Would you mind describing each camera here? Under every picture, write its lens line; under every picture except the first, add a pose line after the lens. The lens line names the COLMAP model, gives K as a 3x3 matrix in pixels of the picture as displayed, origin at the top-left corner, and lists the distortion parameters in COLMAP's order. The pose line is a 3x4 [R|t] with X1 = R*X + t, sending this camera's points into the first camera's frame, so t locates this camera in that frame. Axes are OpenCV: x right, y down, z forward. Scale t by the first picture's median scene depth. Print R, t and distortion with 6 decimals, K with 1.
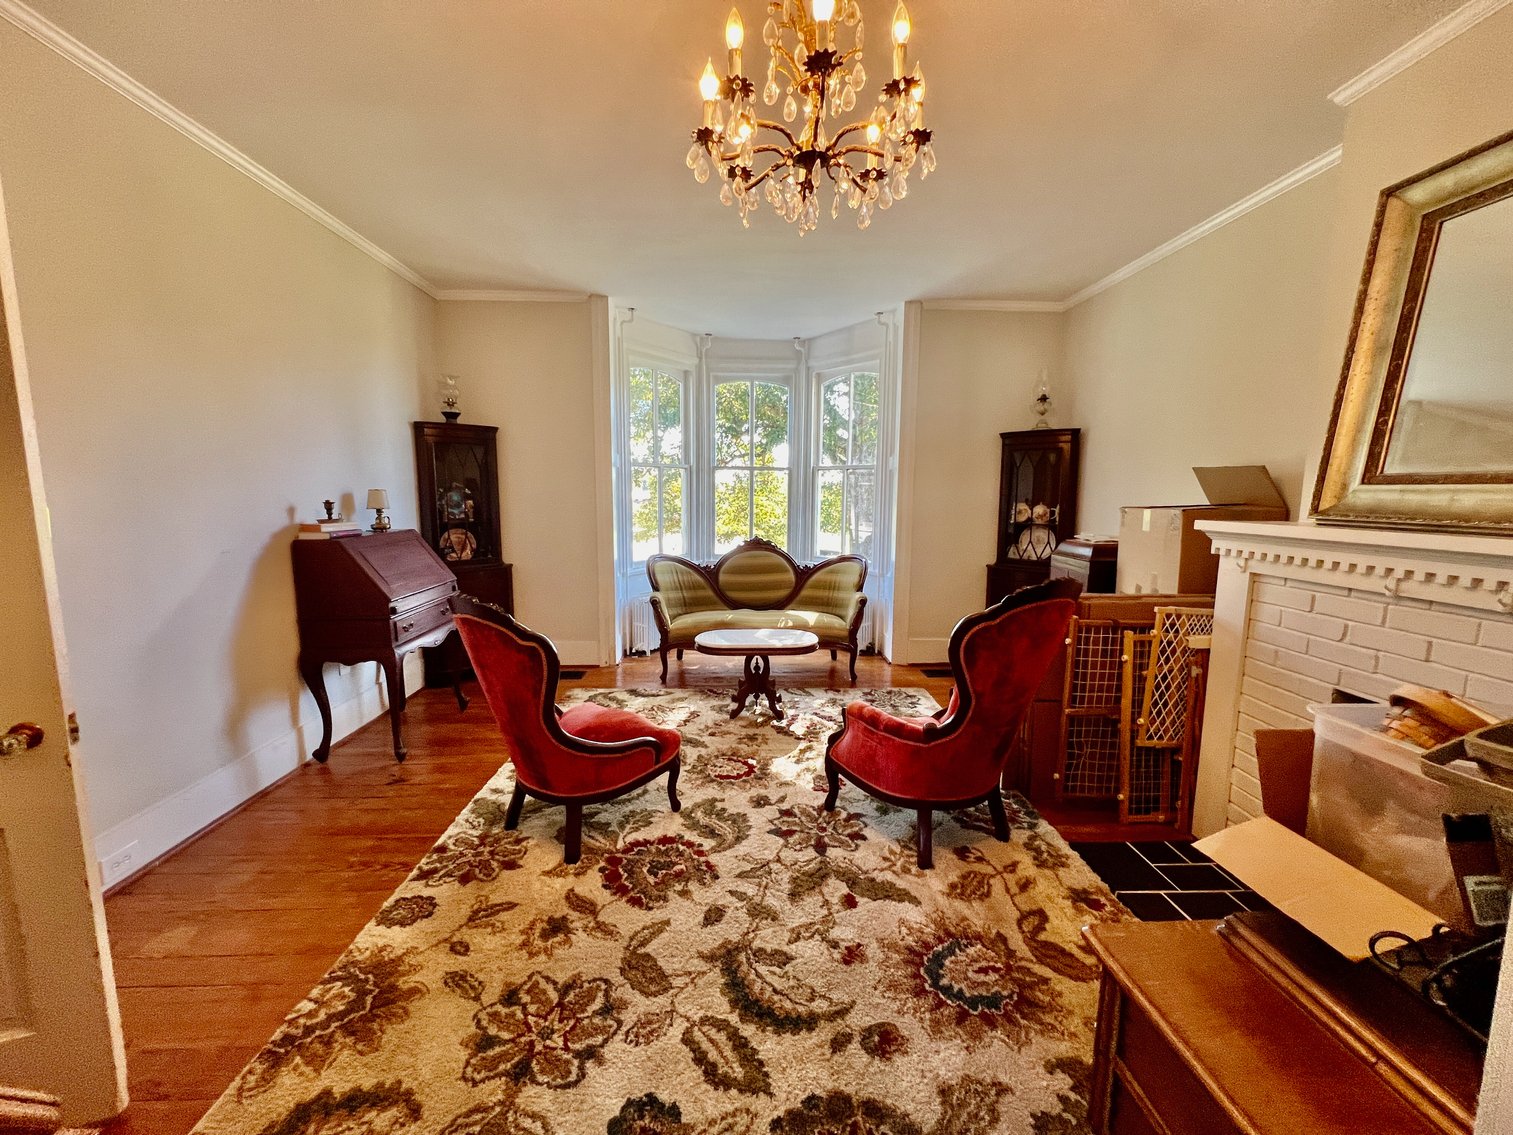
lens RADIAL K [[605.4, 0, 756.3], [0, 605.4, 568.9], [0, 0, 1]] dist [-0.002065, 0.000492]
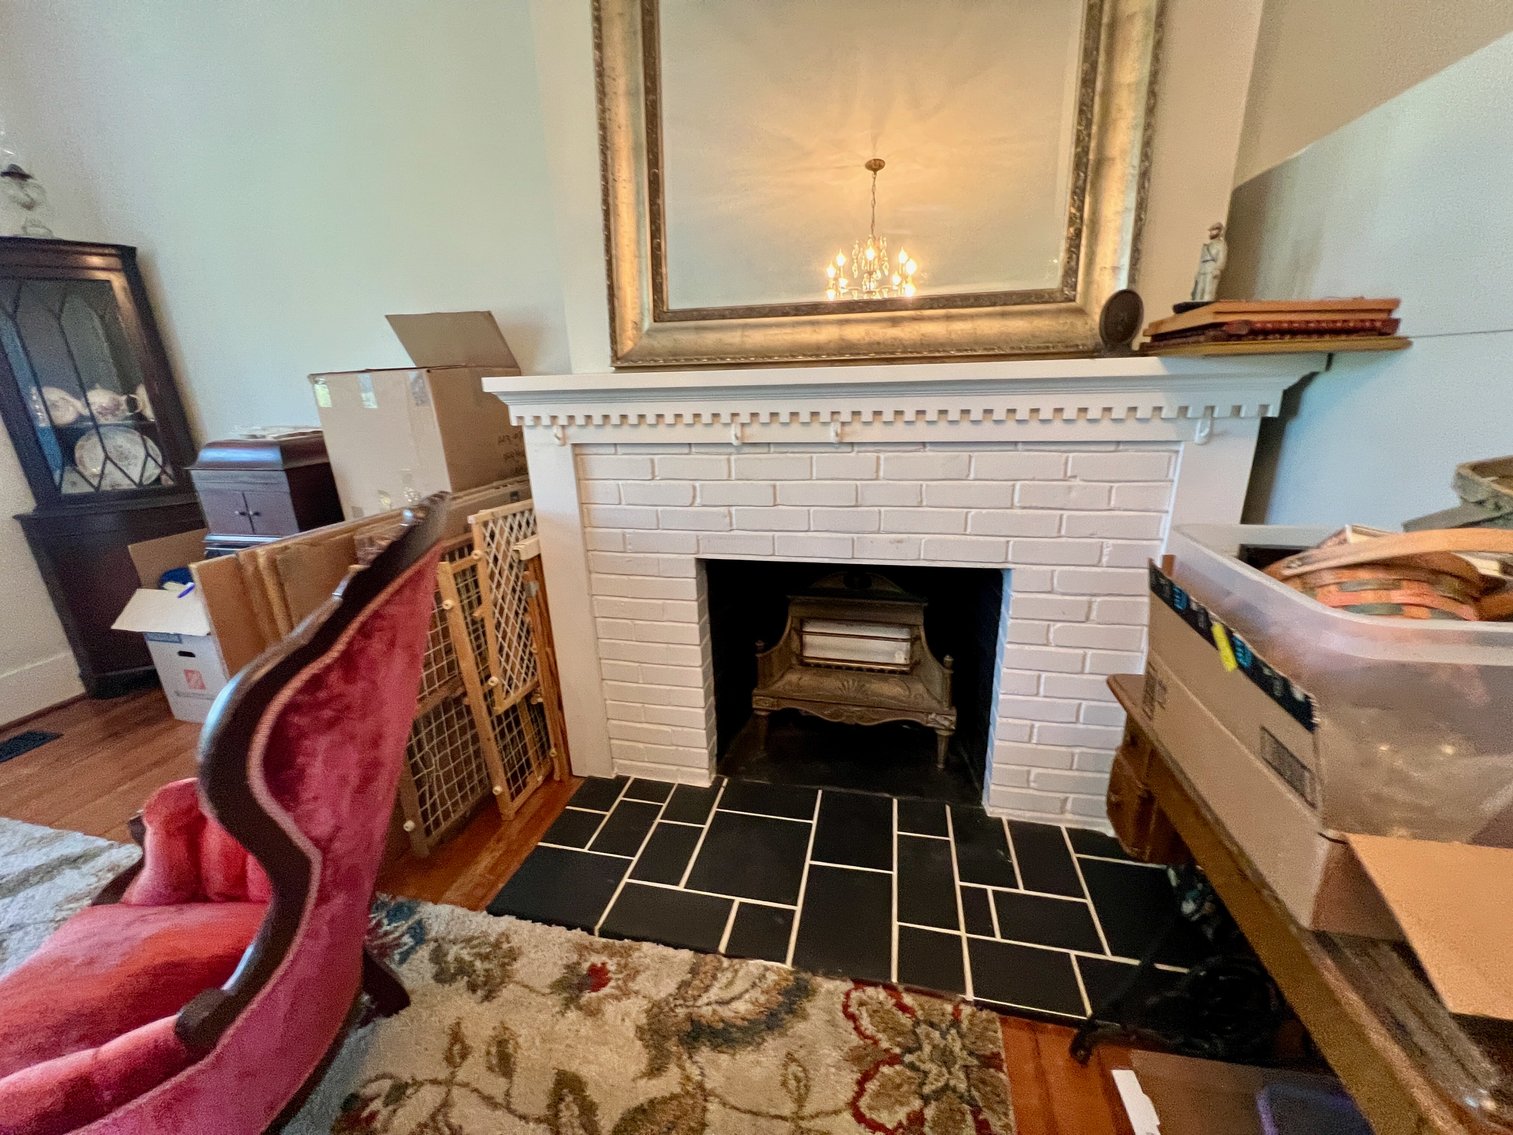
lens RADIAL K [[605.4, 0, 758.9], [0, 605.4, 566.6], [0, 0, 1]] dist [-0.002065, 0.000492]
pose [[0.250960, -0.300811, 0.920072, 0.115828], [0.151659, 0.950970, 0.269546, -0.015373], [-0.956043, 0.071892, 0.284276, 0.524535]]
